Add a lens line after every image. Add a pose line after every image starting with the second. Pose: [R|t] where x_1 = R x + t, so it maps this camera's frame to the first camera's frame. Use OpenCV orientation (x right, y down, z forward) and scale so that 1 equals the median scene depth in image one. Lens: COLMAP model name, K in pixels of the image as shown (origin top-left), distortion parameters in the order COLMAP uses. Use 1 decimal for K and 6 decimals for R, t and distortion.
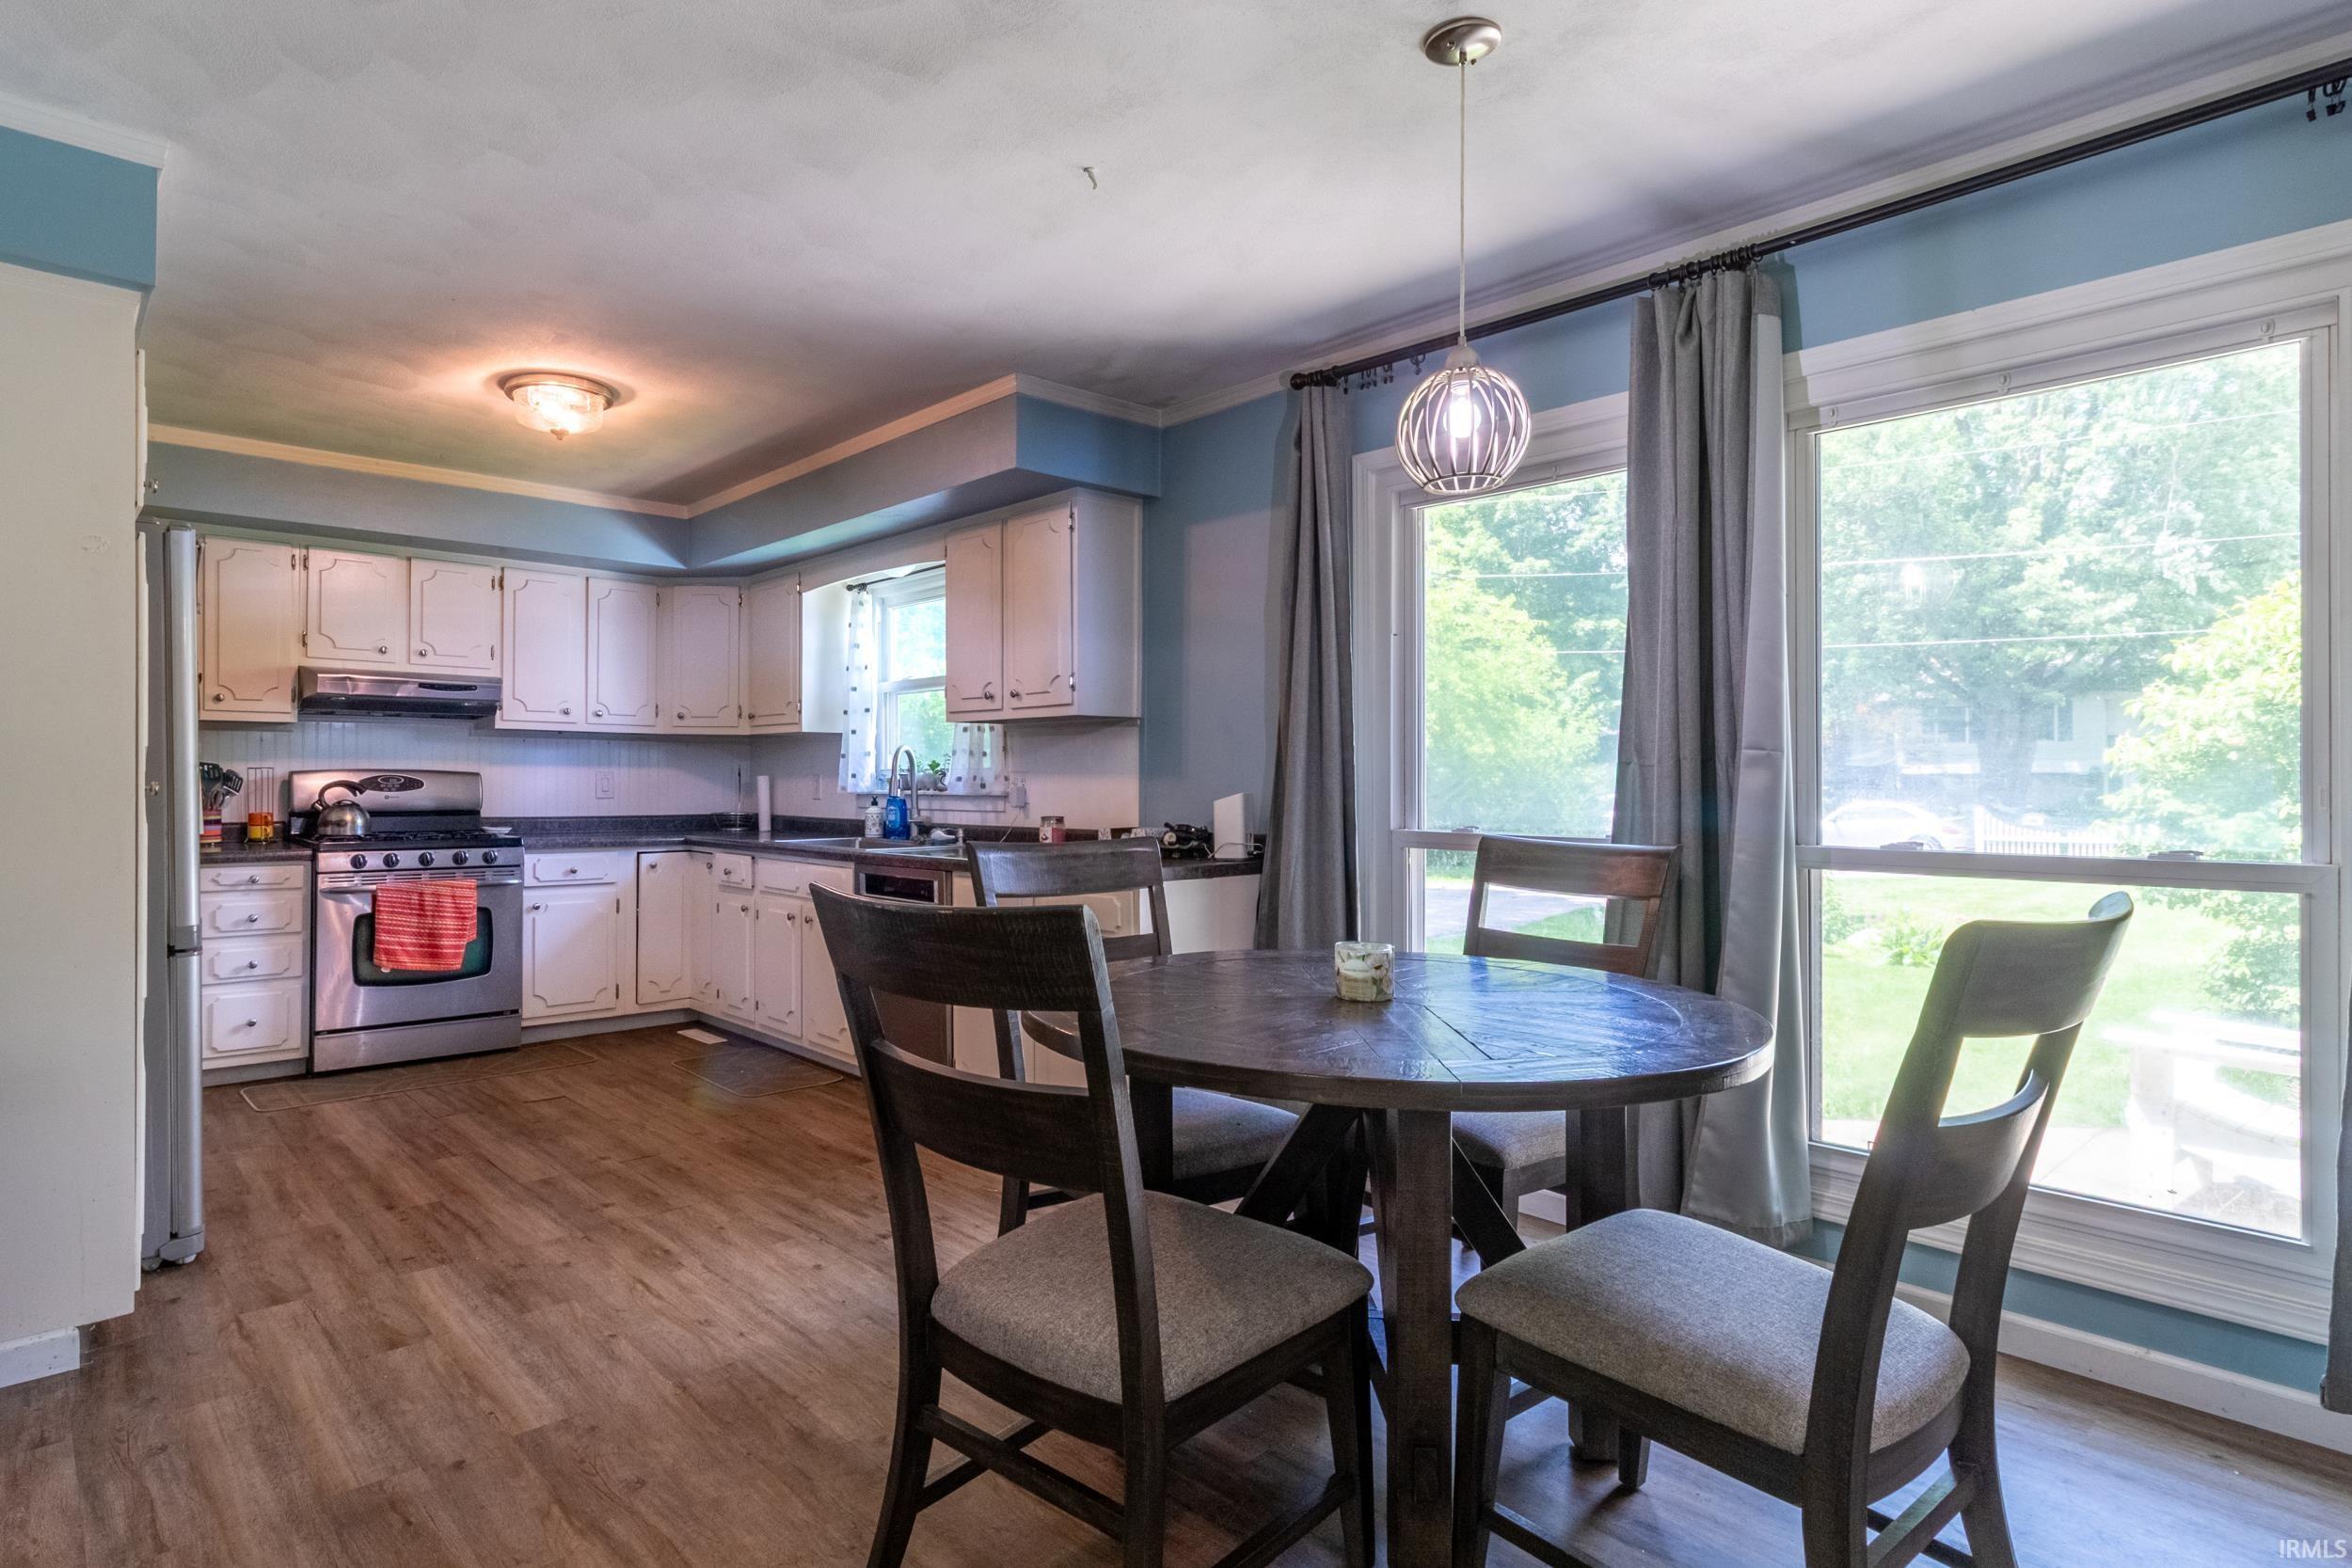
lens RADIAL K [[1115.5, 0, 1174.6], [0, 1115.5, 769.2], [0, 0, 1]] dist [0.005192, 0.000348]
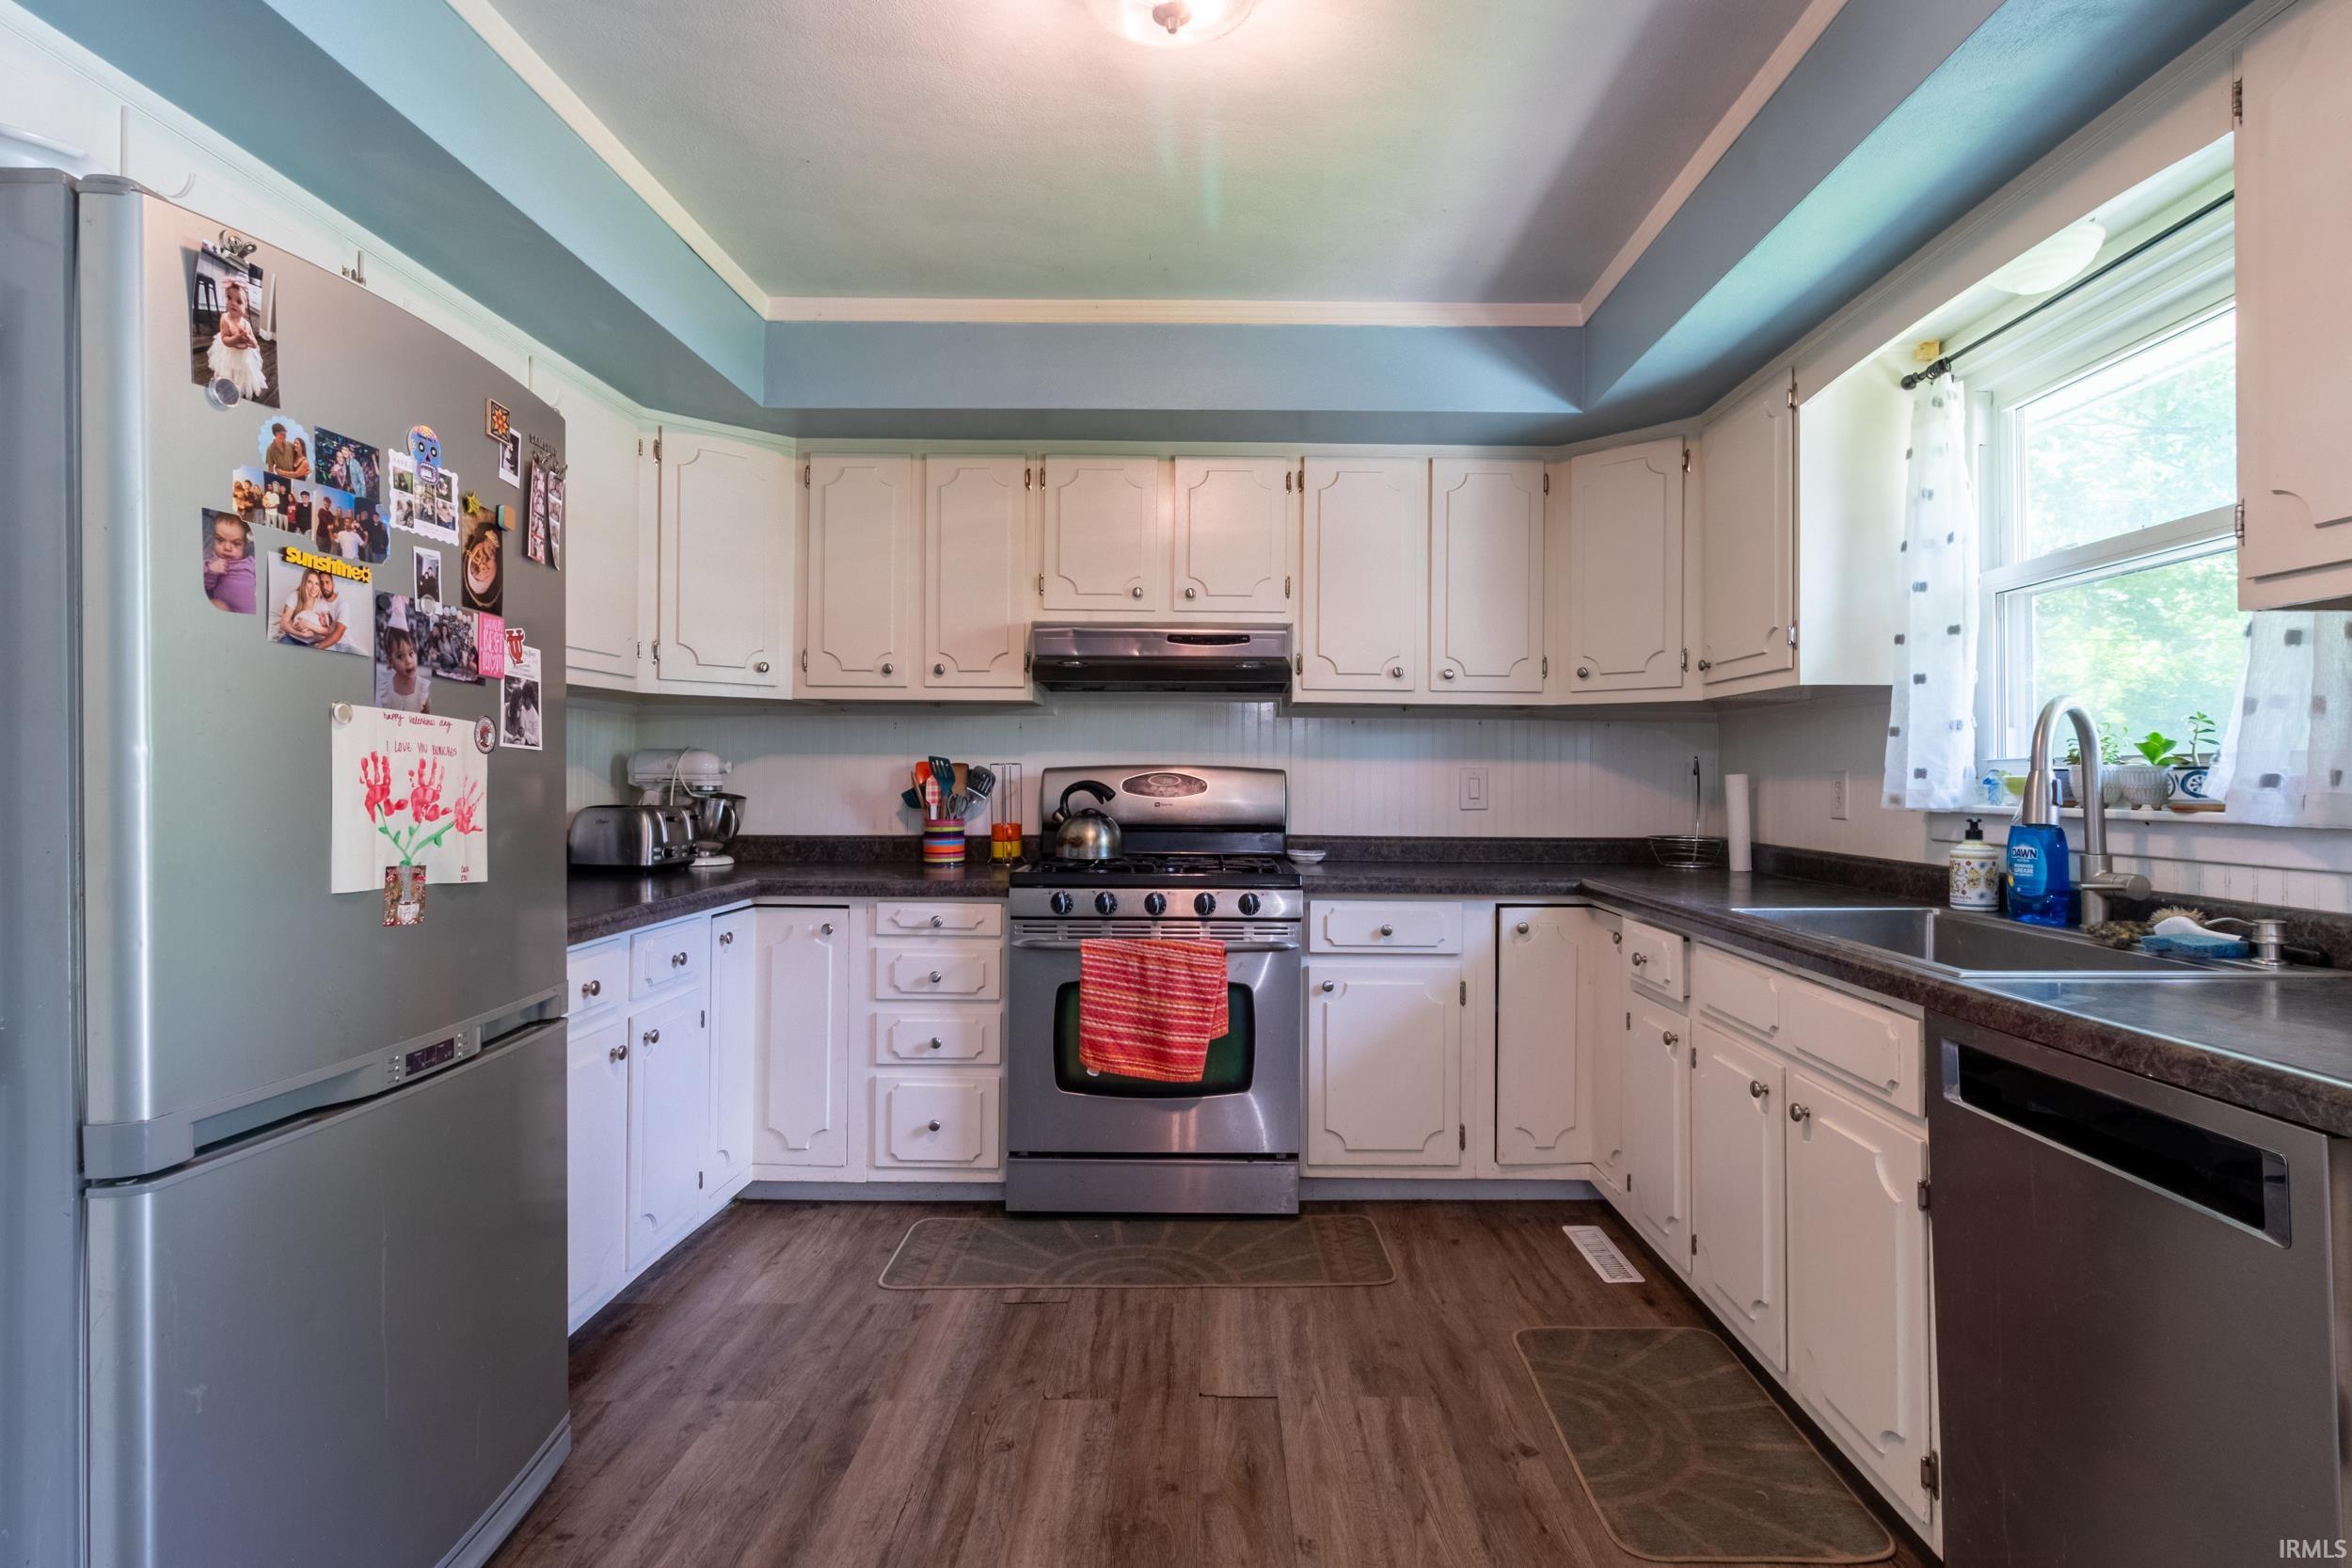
lens RADIAL K [[1115.5, 0, 1182.4], [0, 1115.5, 770.9], [0, 0, 1]] dist [0.005192, 0.000348]
pose [[0.648738, -0.004230, -0.761000, -0.143111], [0.005073, 0.999986, -0.001234, 0.004272], [0.760995, -0.003060, 0.648751, 0.500642]]
